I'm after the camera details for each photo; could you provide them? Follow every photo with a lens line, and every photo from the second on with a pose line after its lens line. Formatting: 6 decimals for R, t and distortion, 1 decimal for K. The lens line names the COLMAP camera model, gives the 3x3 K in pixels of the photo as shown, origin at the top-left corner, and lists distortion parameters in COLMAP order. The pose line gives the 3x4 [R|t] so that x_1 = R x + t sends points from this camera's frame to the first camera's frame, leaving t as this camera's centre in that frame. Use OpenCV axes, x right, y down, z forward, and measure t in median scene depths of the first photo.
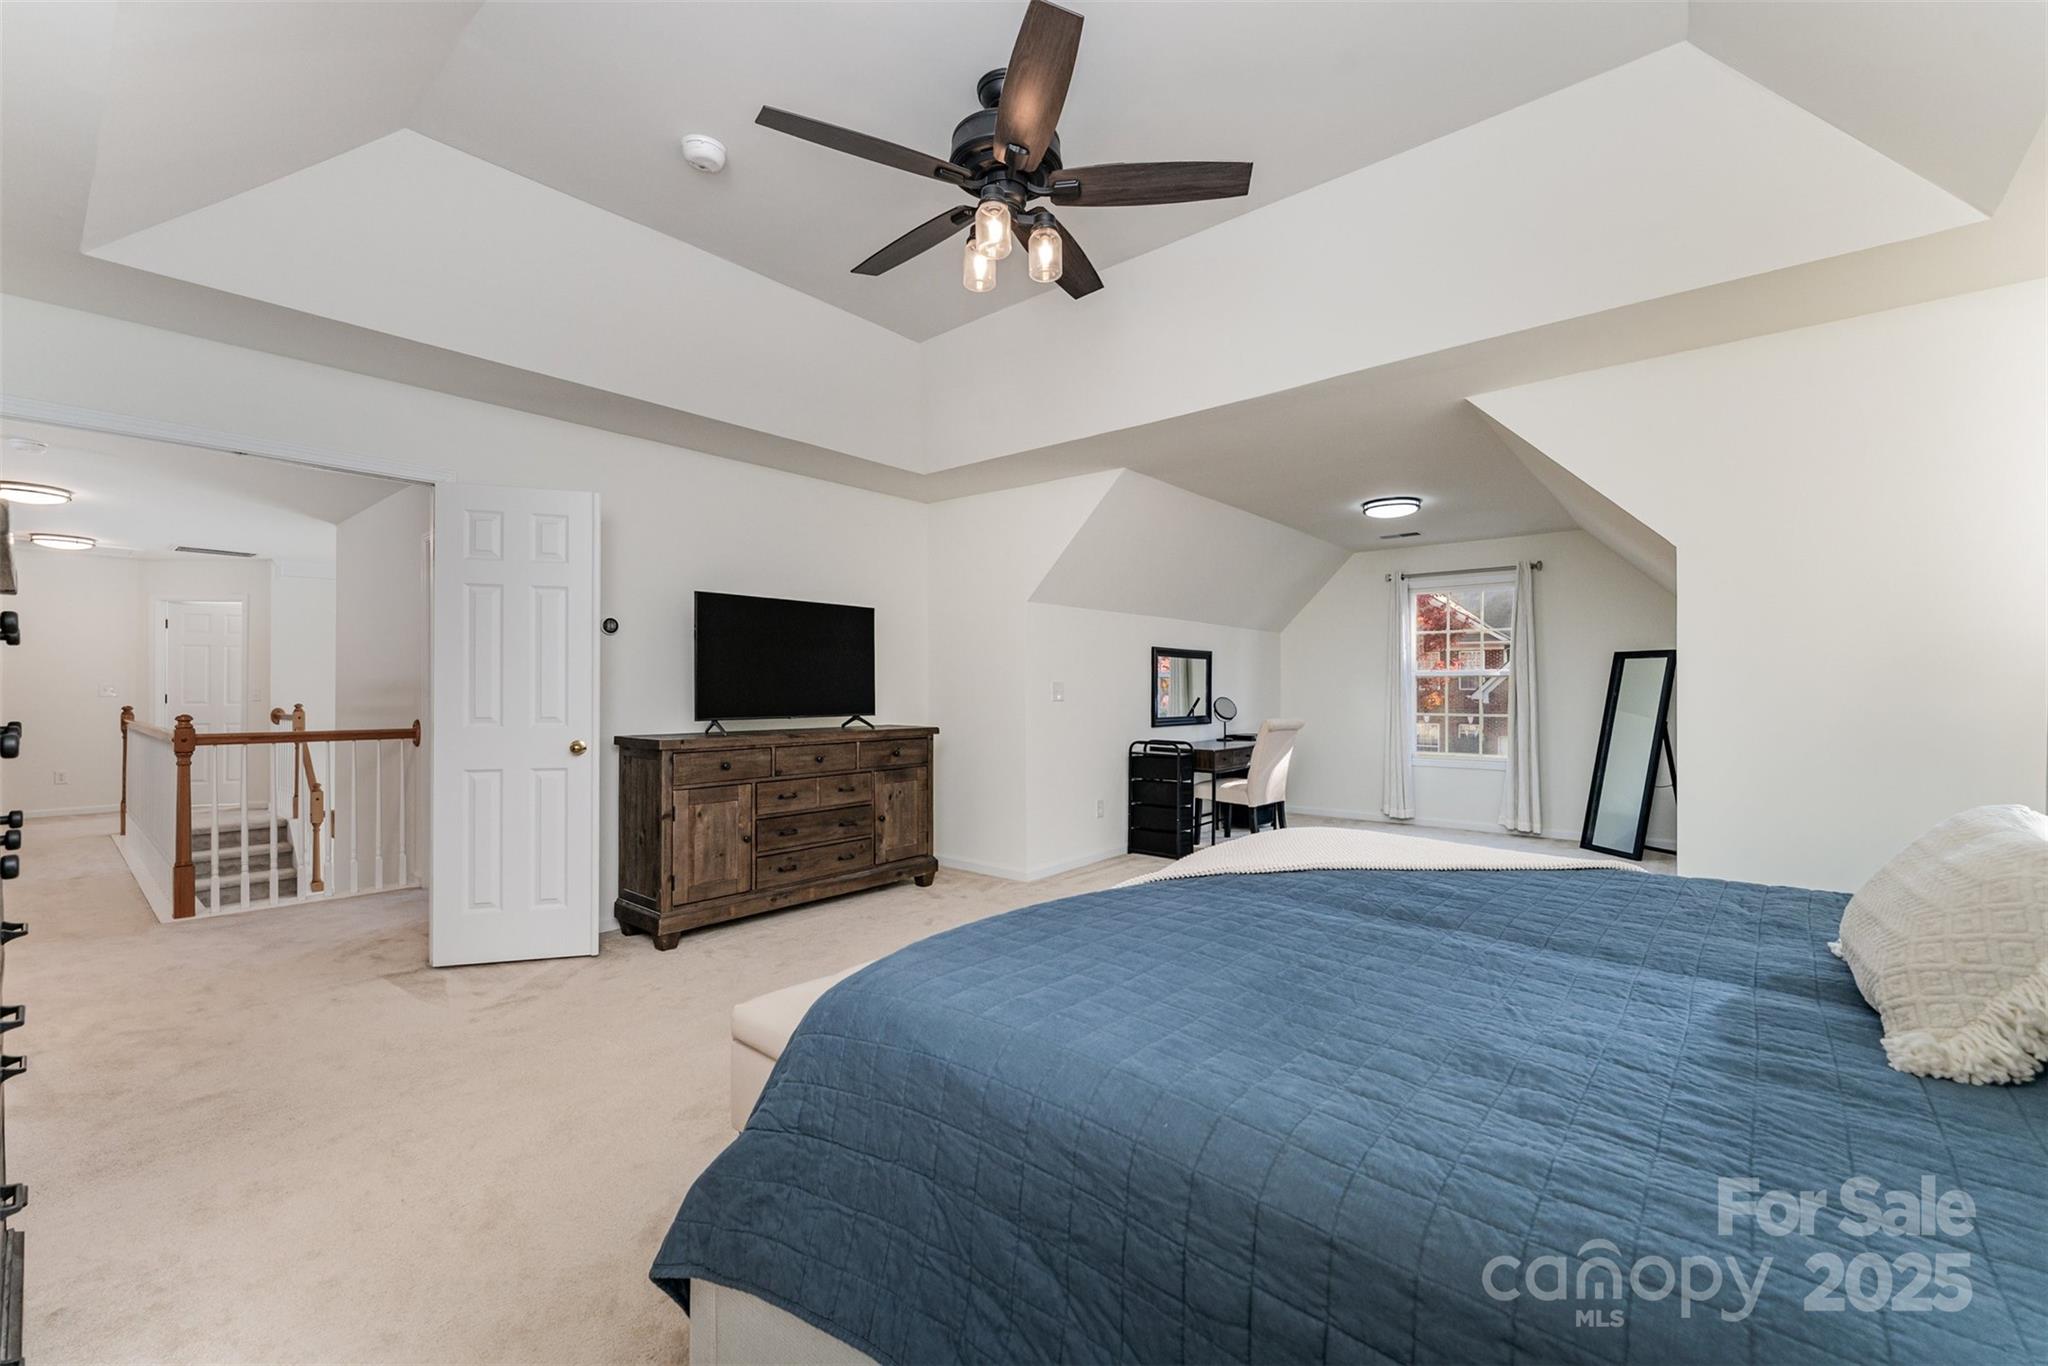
lens RADIAL K [[832.4, 0, 1018.7], [0, 832.4, 685.4], [0, 0, 1]] dist [0.000553, 0.001095]
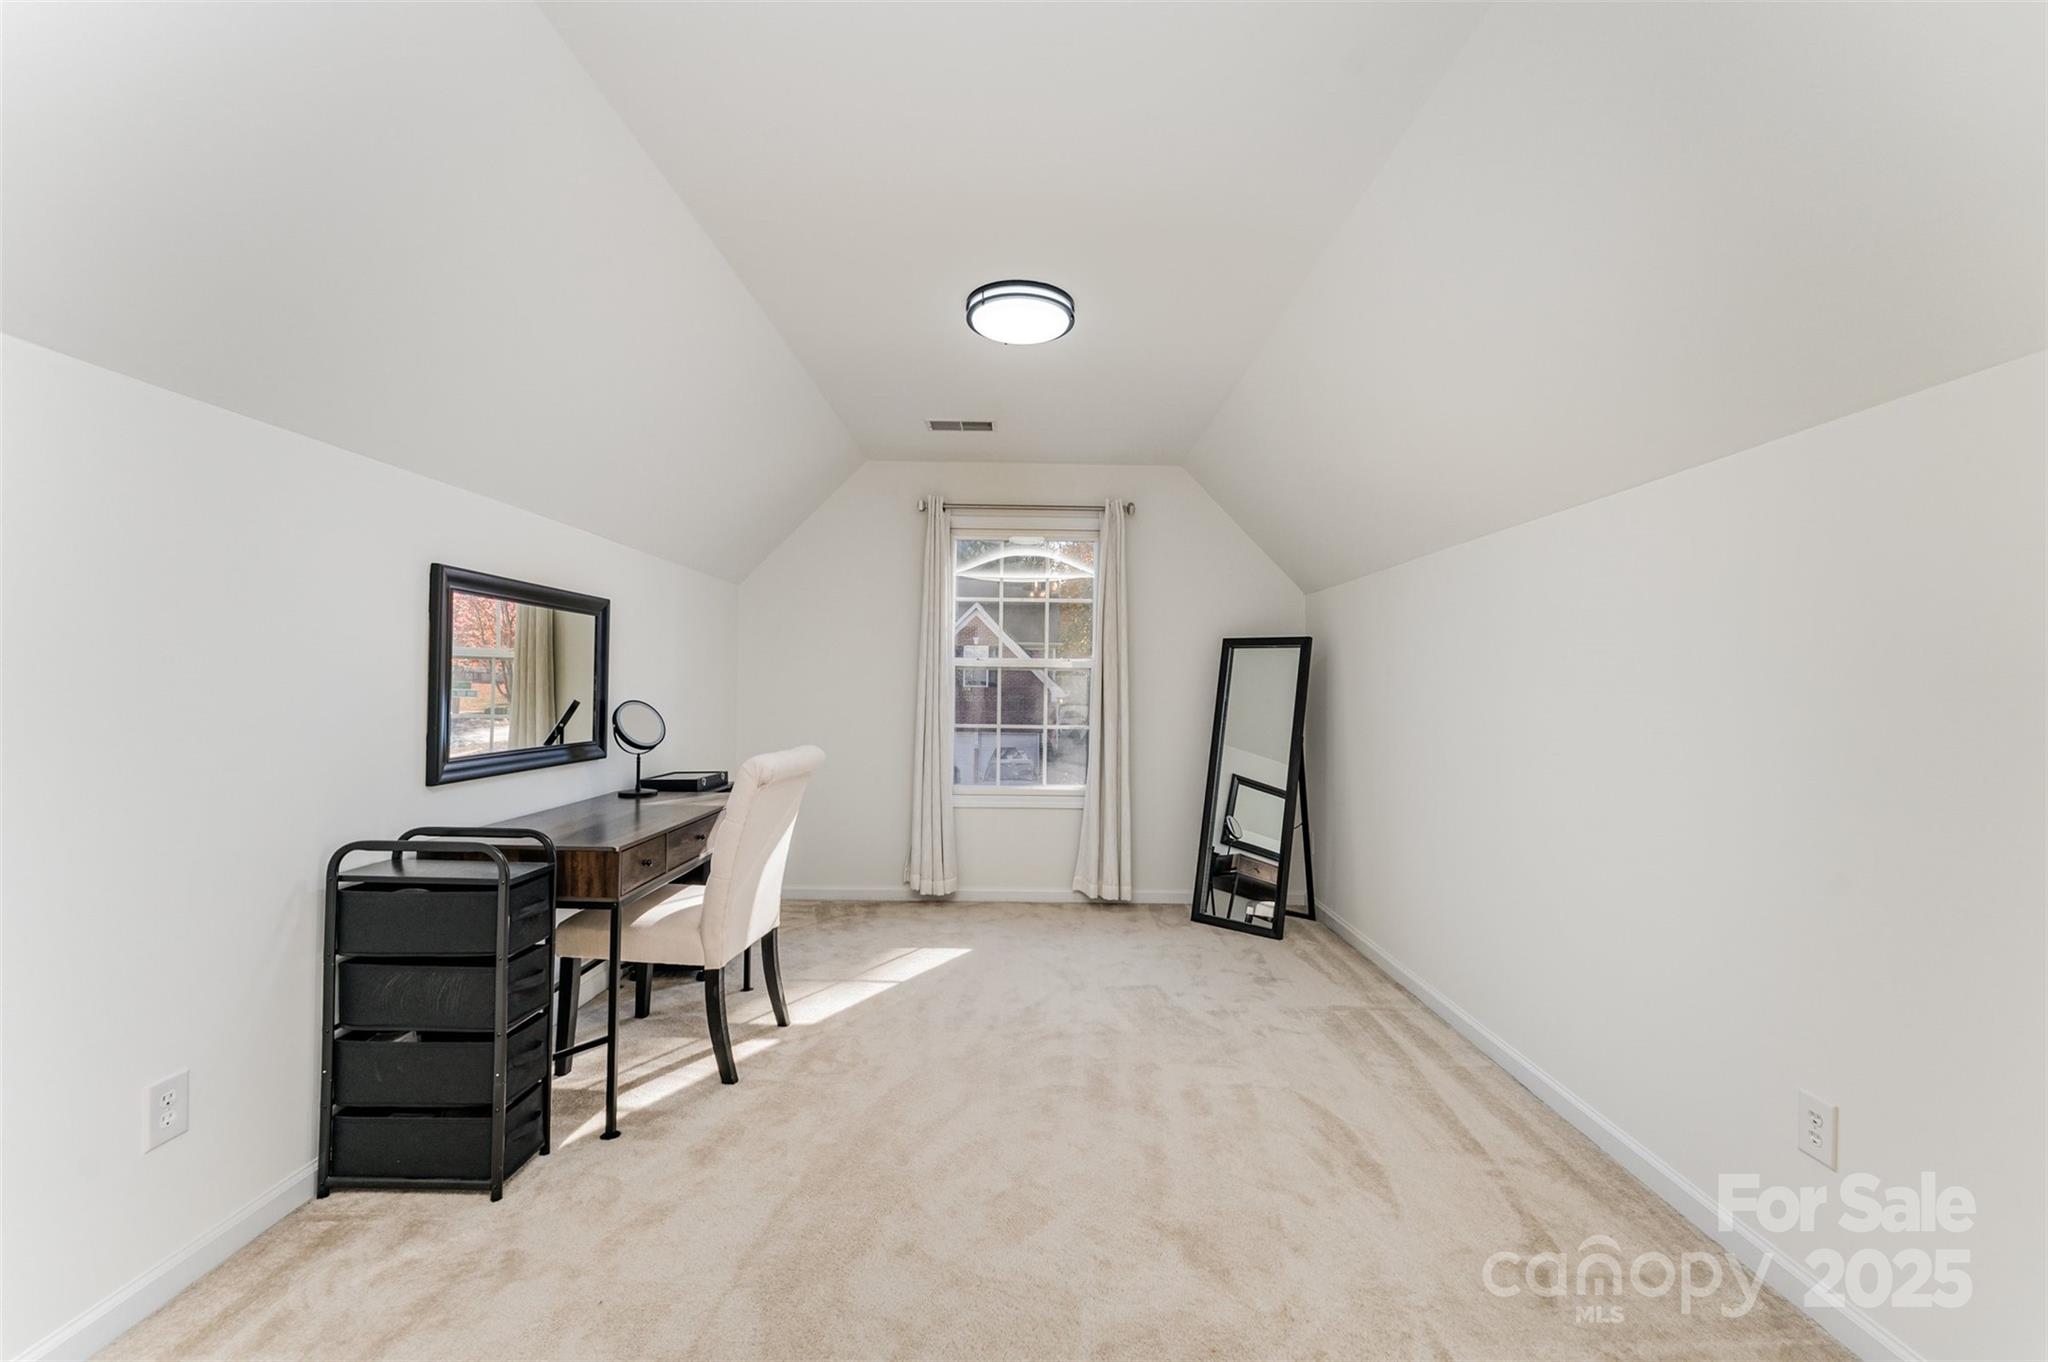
lens RADIAL K [[829.7, 0, 1028.6], [0, 829.7, 678.1], [0, 0, 1]] dist [0.007292, -0.000460]
pose [[0.759483, 0.016662, 0.650313, 0.122251], [-0.016973, 0.999839, -0.005795, 0.000991], [-0.650305, -0.006637, 0.759644, 0.558103]]
